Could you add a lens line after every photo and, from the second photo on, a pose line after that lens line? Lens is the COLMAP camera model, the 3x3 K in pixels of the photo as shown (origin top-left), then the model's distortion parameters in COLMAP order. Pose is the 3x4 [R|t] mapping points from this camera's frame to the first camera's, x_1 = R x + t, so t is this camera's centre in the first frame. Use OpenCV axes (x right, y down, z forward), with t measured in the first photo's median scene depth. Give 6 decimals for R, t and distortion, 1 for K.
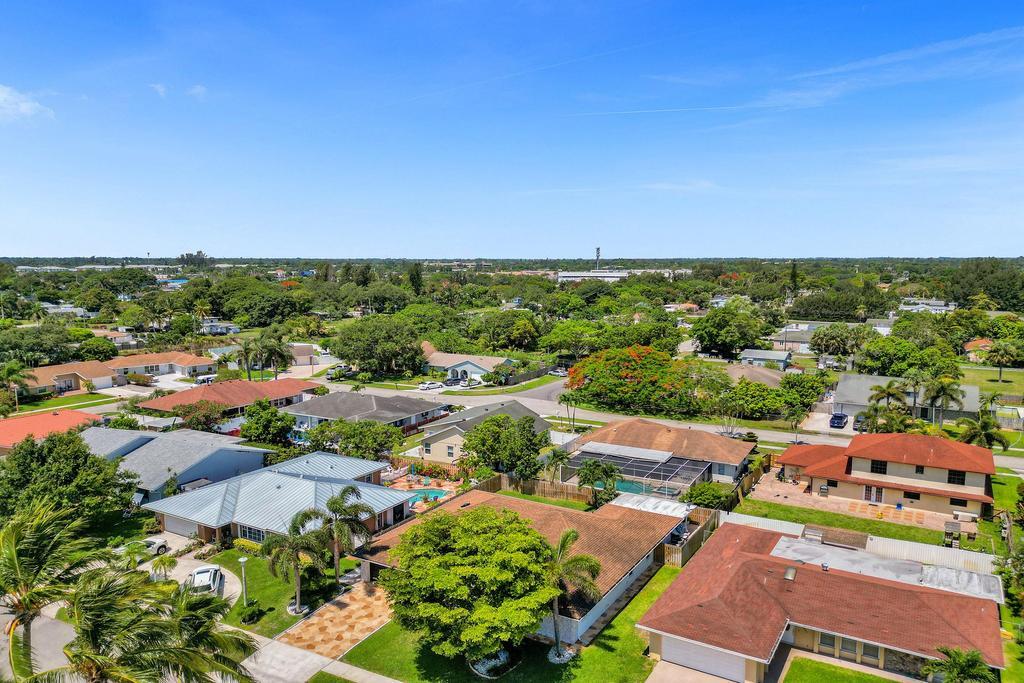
lens RADIAL K [[735.7, 0, 511.2], [0, 735.7, 340.7], [0, 0, 1]] dist [0.080377, -0.102755]
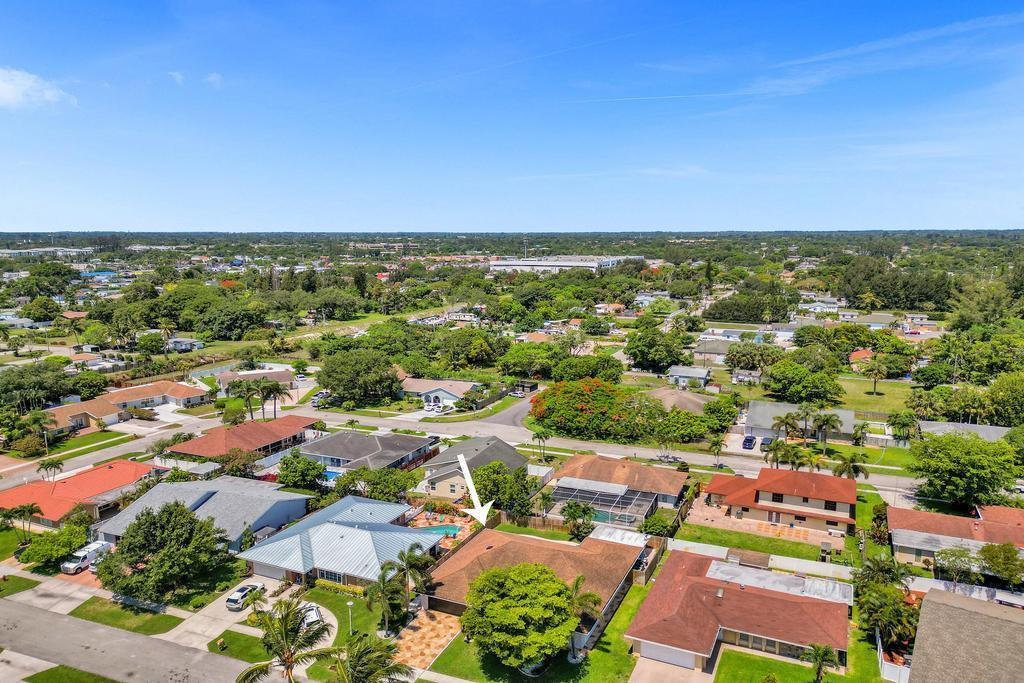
lens RADIAL K [[735.7, 0, 511.2], [0, 735.7, 340.7], [0, 0, 1]] dist [0.080377, -0.102755]
pose [[0.994219, -0.020180, 0.105459, -0.134846], [0.015895, 0.999019, 0.041321, -0.183650], [-0.106189, -0.039406, 0.993565, -0.299517]]
